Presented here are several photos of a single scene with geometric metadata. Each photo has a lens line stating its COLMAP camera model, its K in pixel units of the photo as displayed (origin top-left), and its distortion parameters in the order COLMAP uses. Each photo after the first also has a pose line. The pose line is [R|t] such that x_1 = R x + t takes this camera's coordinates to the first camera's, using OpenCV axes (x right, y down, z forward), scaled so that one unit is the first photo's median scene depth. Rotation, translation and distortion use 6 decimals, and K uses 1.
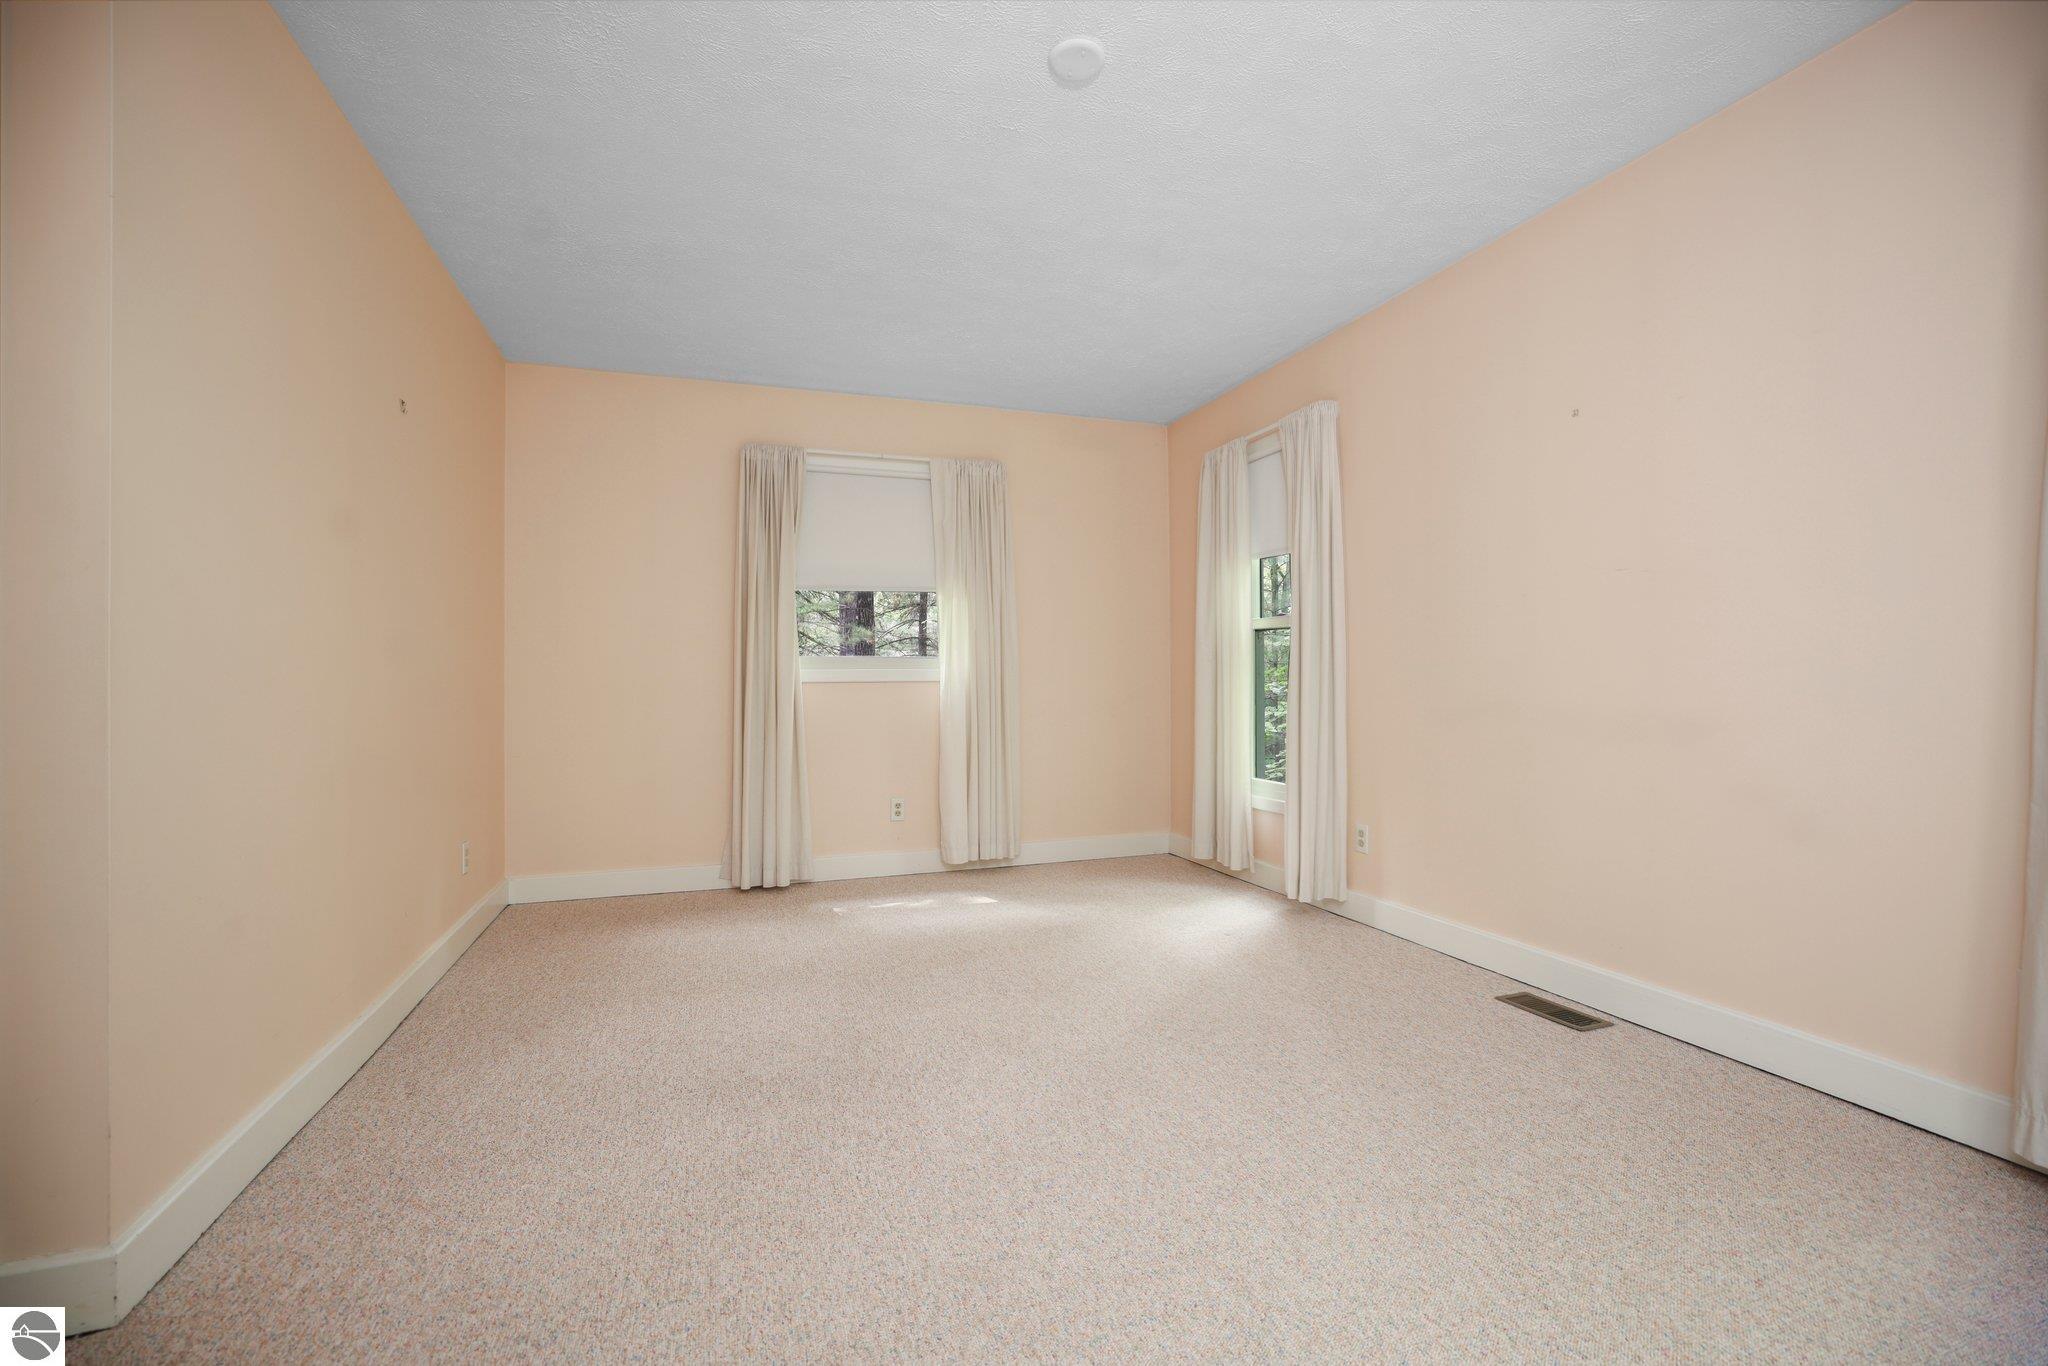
lens RADIAL K [[887.6, 0, 1017.7], [0, 887.6, 680.3], [0, 0, 1]] dist [-0.036093, 0.010301]
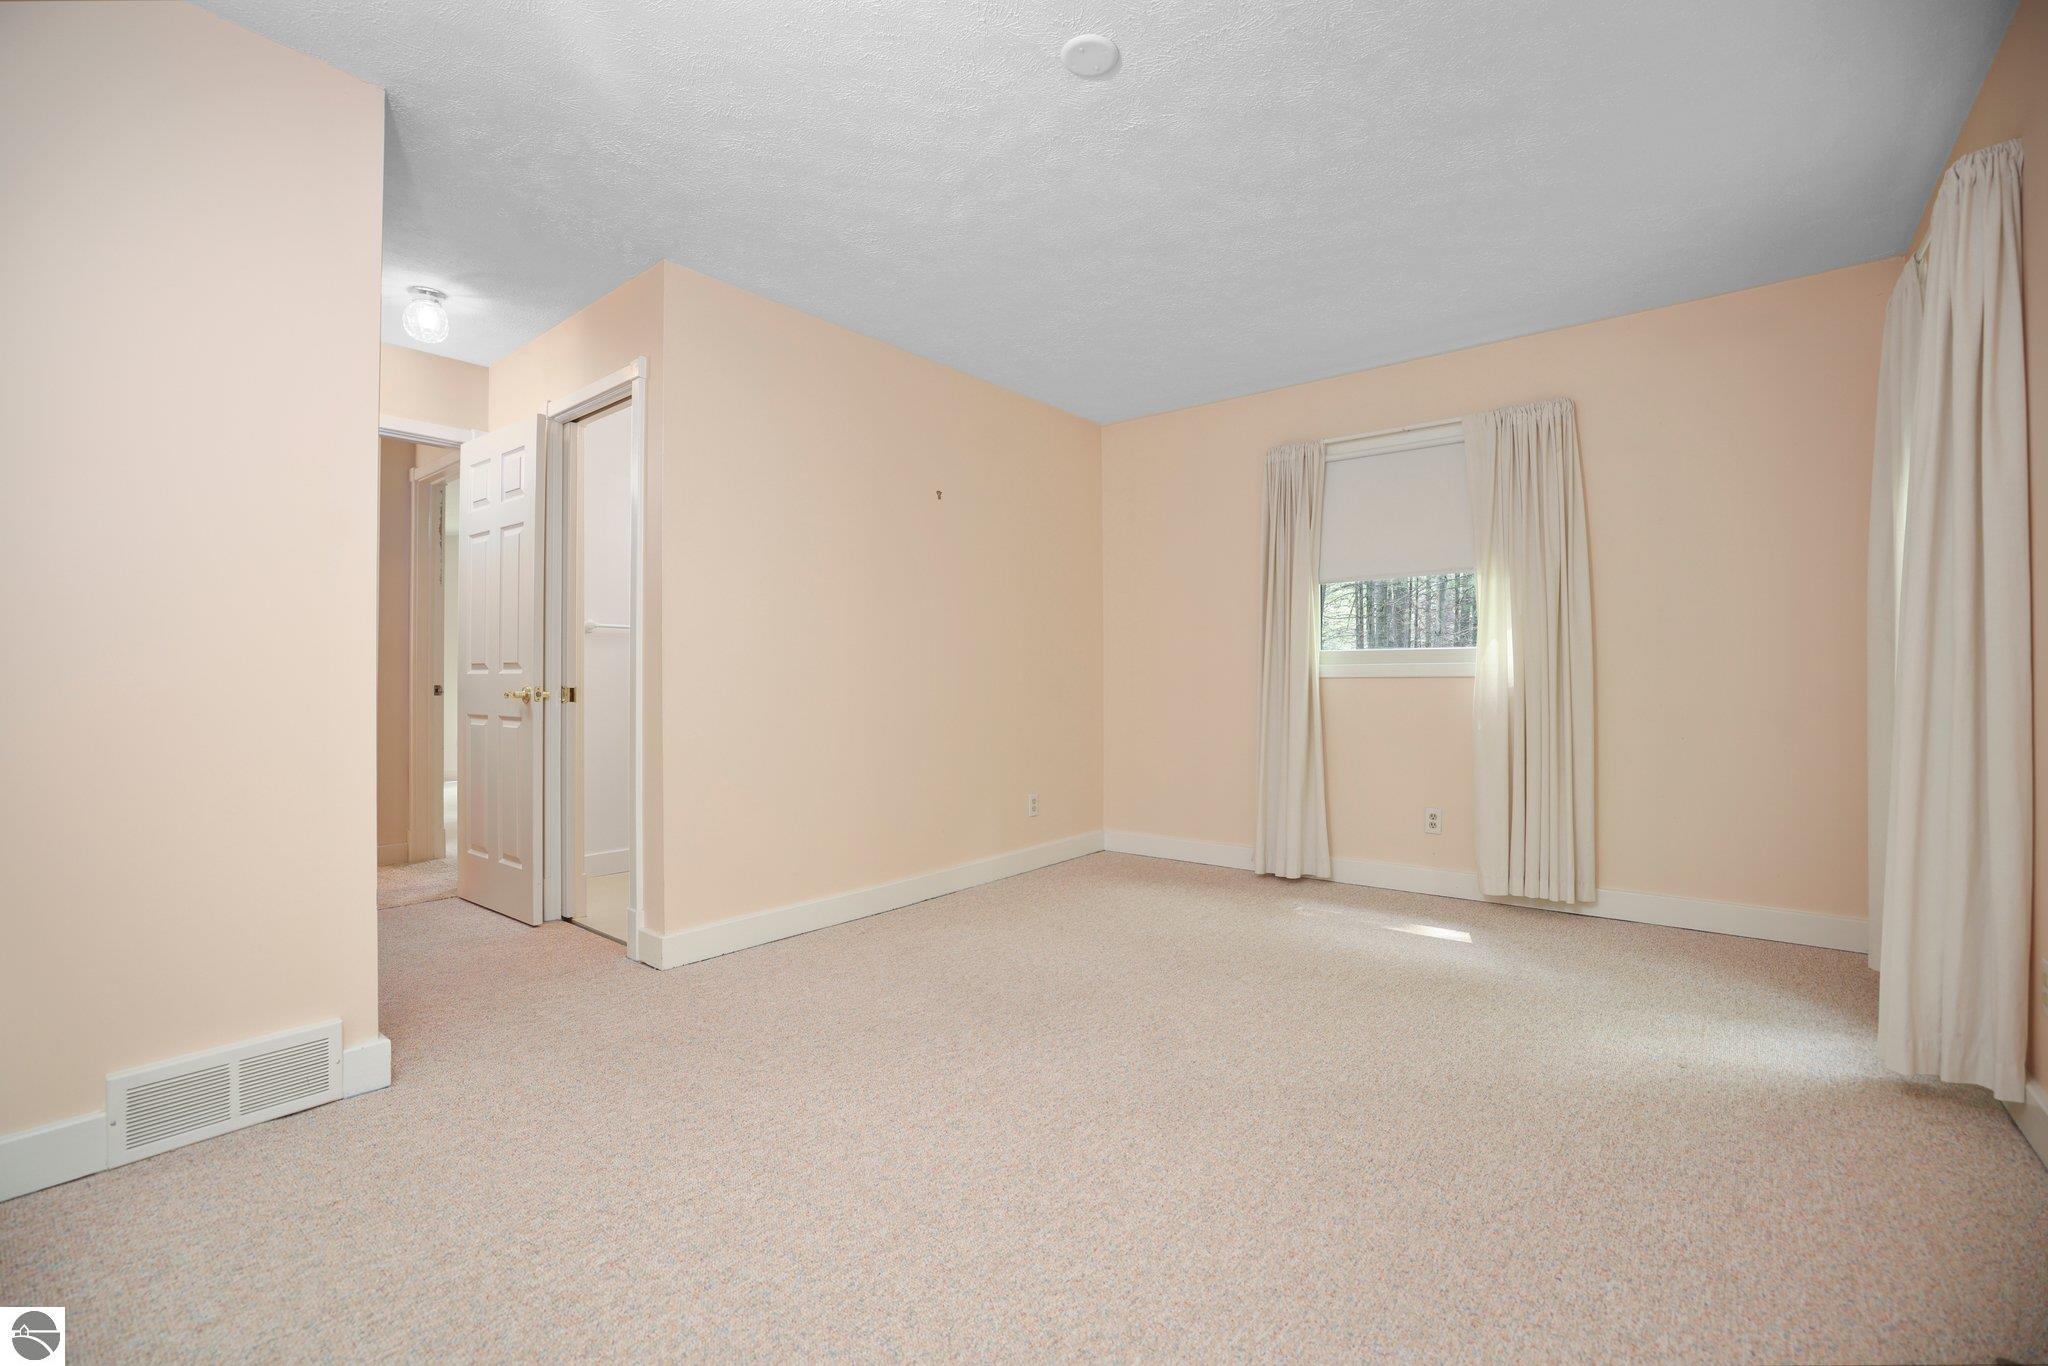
lens RADIAL K [[887.6, 0, 1013.3], [0, 887.6, 675.7], [0, 0, 1]] dist [-0.036093, 0.010301]
pose [[0.522997, 0.004074, -0.852325, 0.402679], [-0.000567, 0.999990, 0.004432, -0.003764], [0.852334, -0.001835, 0.522994, 0.183283]]
